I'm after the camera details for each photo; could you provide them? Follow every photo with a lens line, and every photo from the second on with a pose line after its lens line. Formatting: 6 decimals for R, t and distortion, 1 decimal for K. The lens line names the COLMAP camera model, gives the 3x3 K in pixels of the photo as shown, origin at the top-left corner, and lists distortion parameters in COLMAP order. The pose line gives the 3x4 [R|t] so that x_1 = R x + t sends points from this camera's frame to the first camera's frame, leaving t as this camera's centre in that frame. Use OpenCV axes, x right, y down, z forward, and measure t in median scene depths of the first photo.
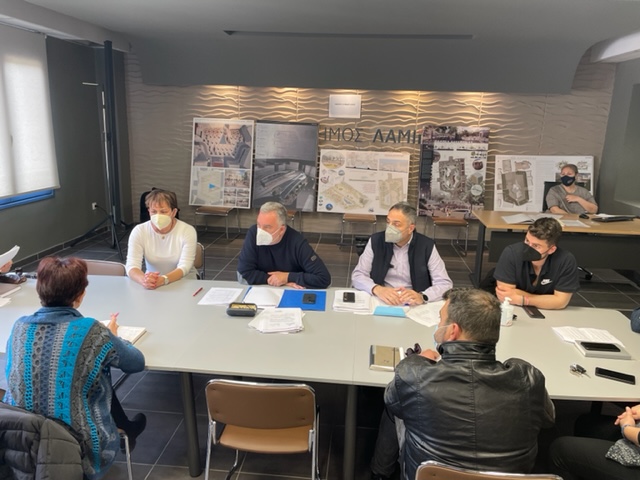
lens RADIAL K [[485.8, 0, 320.7], [0, 485.8, 242.3], [0, 0, 1]] dist [0.083644, -0.084001]
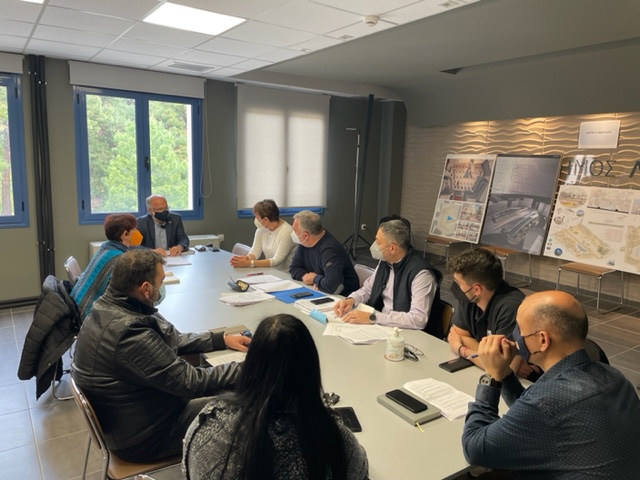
lens RADIAL K [[485.8, 0, 317.1], [0, 485.8, 234.7], [0, 0, 1]] dist [0.083644, -0.084001]
pose [[0.636827, 0.103925, -0.763970, 0.401712], [-0.192763, 0.980867, -0.027252, 0.001220], [0.746521, 0.164620, 0.644676, 0.135614]]
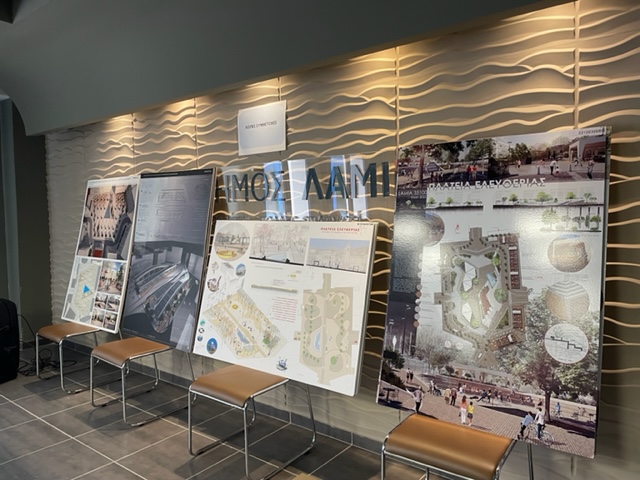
lens RADIAL K [[485.8, 0, 321.4], [0, 485.8, 236.4], [0, 0, 1]] dist [0.083644, -0.084001]
pose [[0.843077, -0.016824, -0.537530, 0.345533], [-0.093668, 0.979640, -0.177573, -0.100873], [0.529574, 0.200057, 0.824335, 0.666476]]
